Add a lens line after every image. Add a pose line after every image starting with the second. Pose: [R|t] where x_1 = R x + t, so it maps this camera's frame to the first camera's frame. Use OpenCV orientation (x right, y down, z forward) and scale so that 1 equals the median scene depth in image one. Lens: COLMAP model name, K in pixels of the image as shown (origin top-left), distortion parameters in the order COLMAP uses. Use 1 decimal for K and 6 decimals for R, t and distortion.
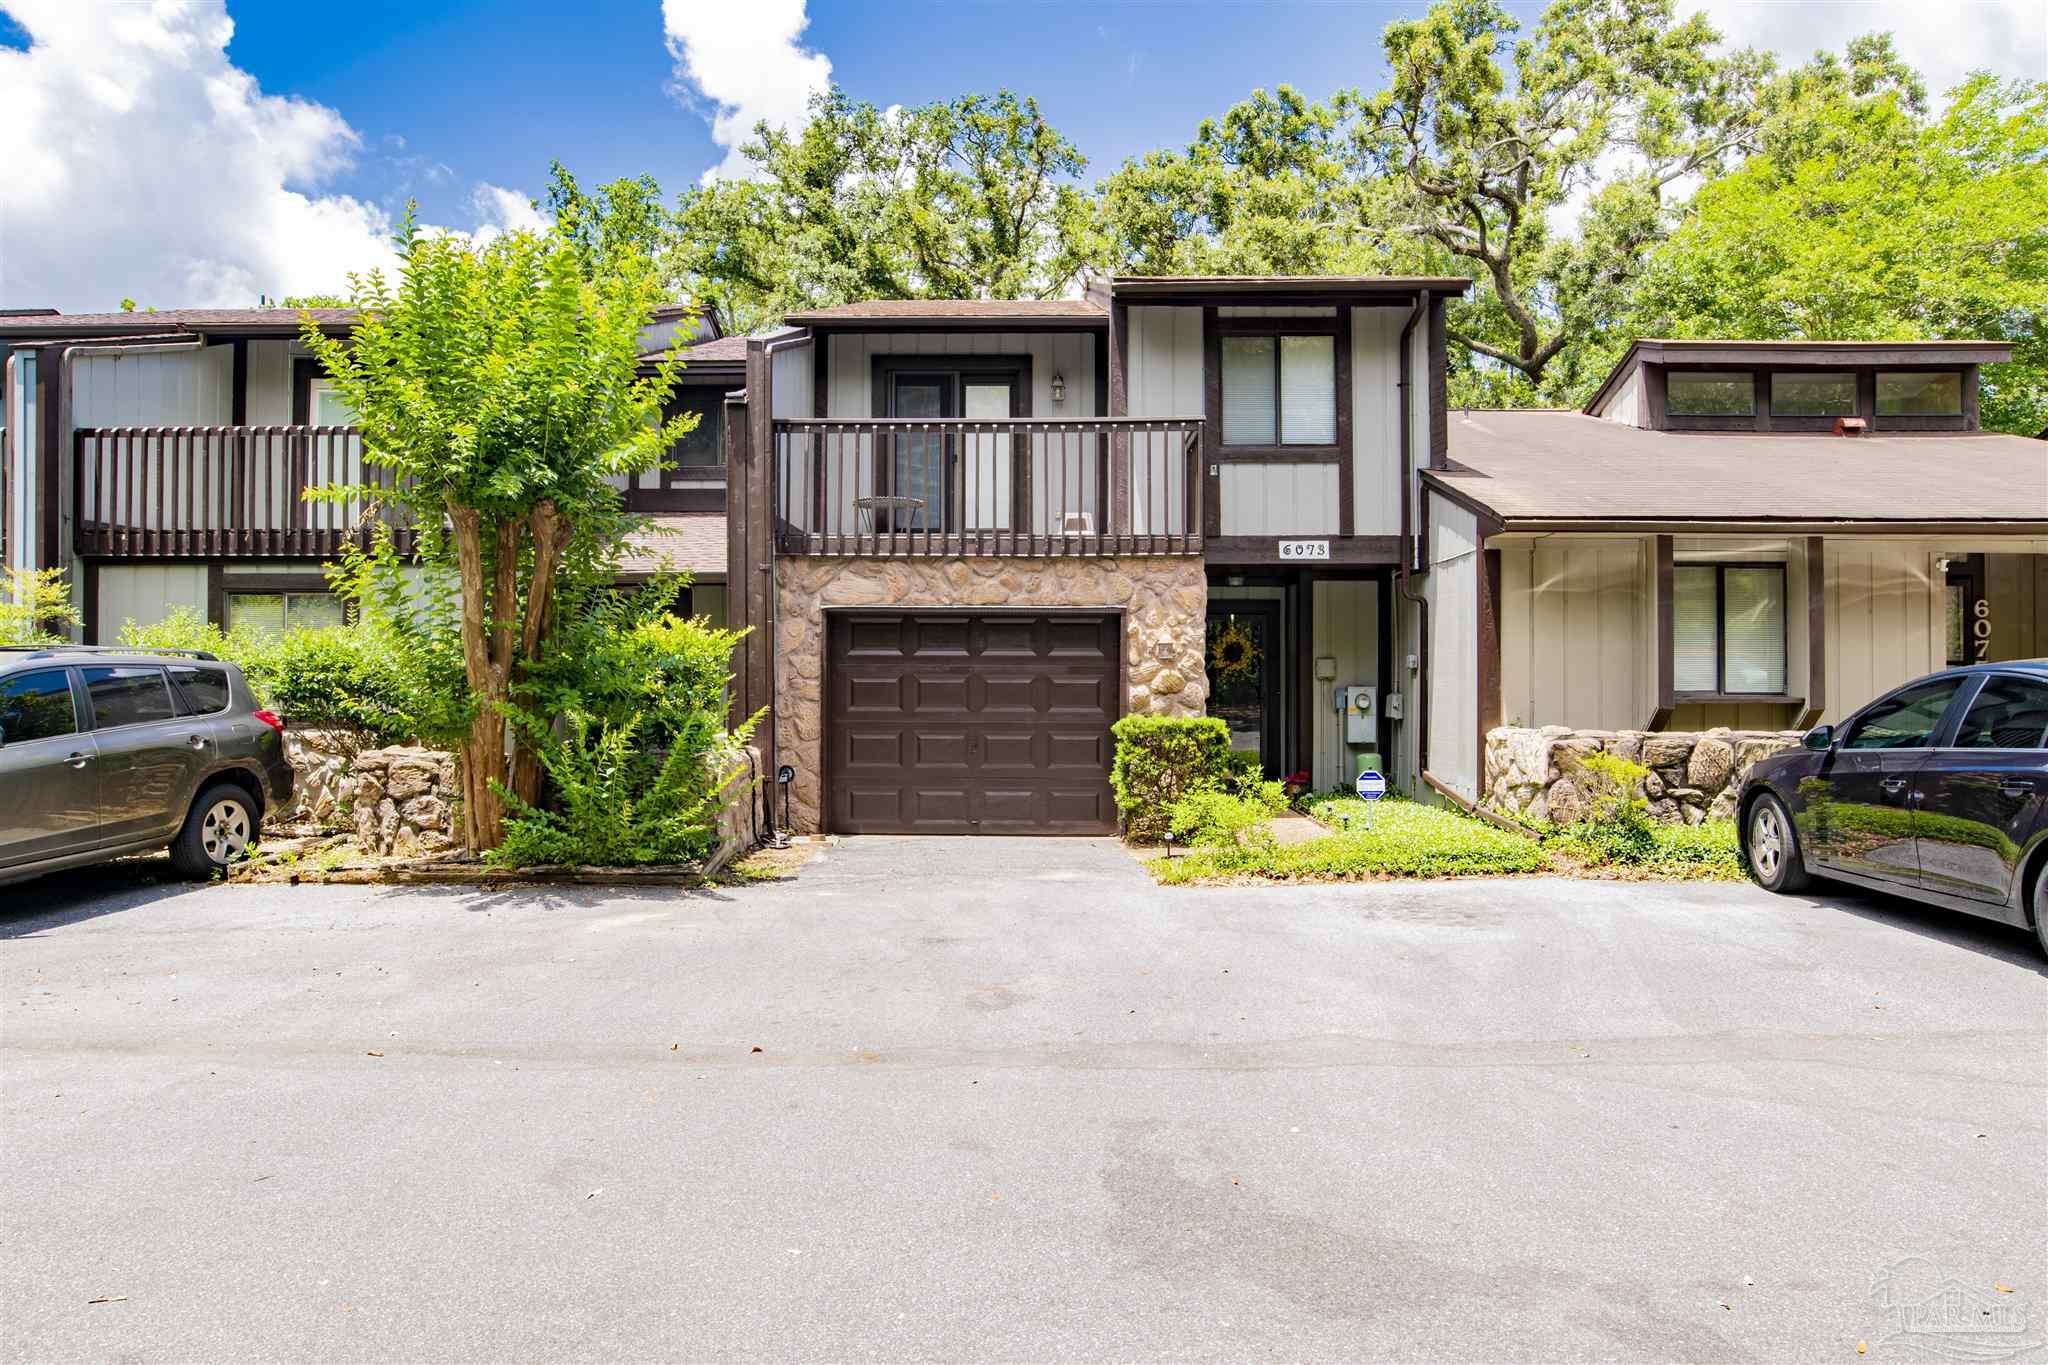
lens RADIAL K [[1237.0, 0, 1024.3], [0, 1237.0, 665.8], [0, 0, 1]] dist [-0.060210, 0.032006]
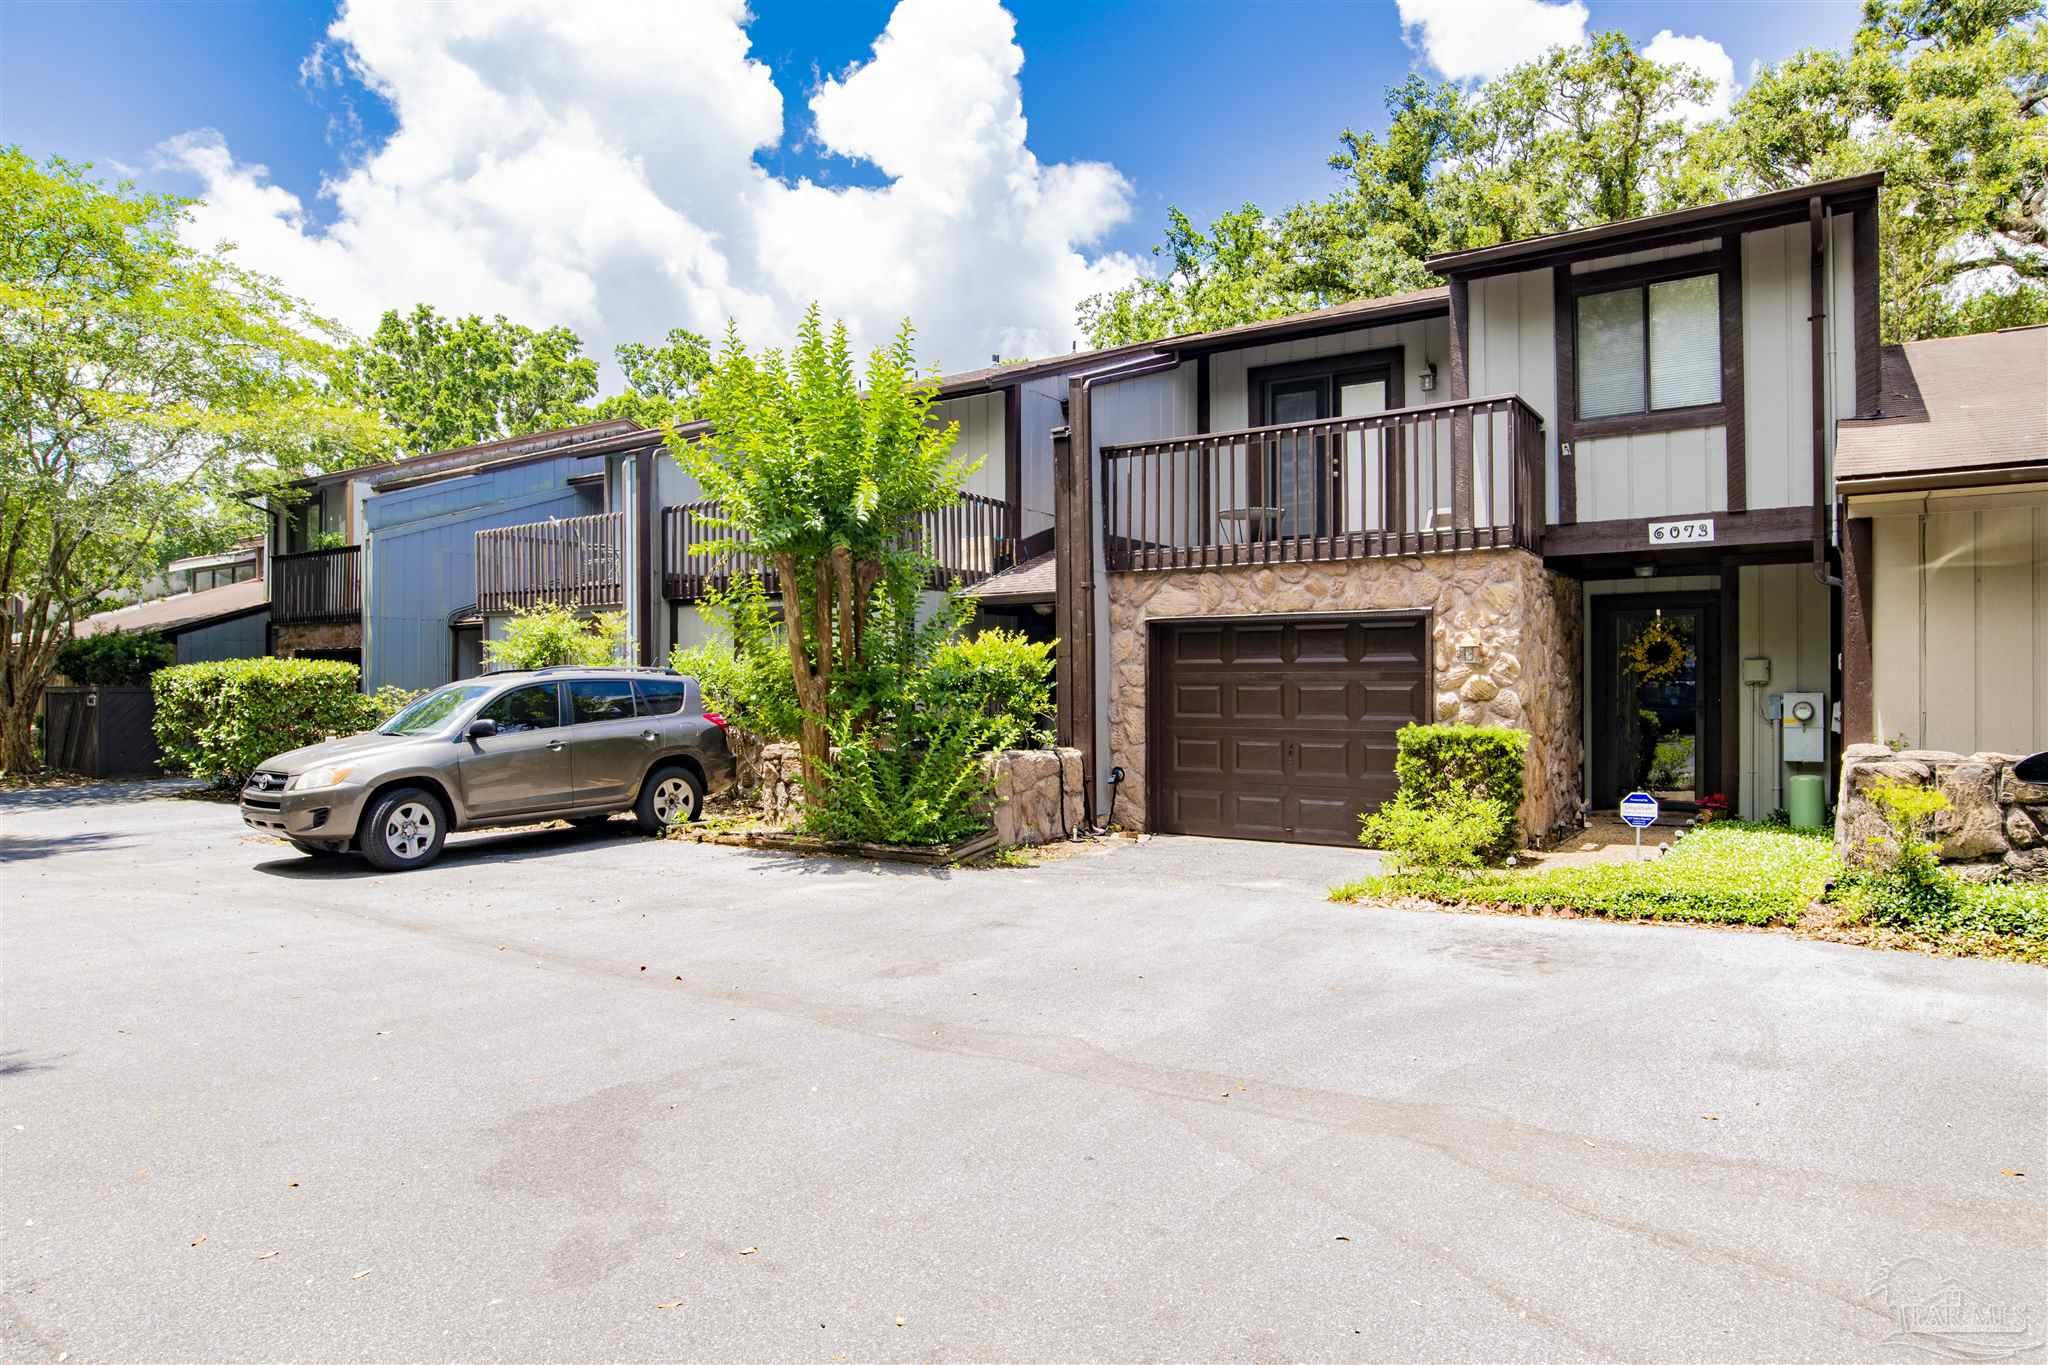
lens RADIAL K [[1232.6, 0, 1024.0], [0, 1232.6, 682.5], [0, 0, 1]] dist [-0.060361, 0.033678]
pose [[0.833891, -0.005783, -0.551899, 0.334182], [0.010551, 0.999929, 0.005465, 0.000201], [0.551828, -0.010381, 0.833893, 0.056995]]
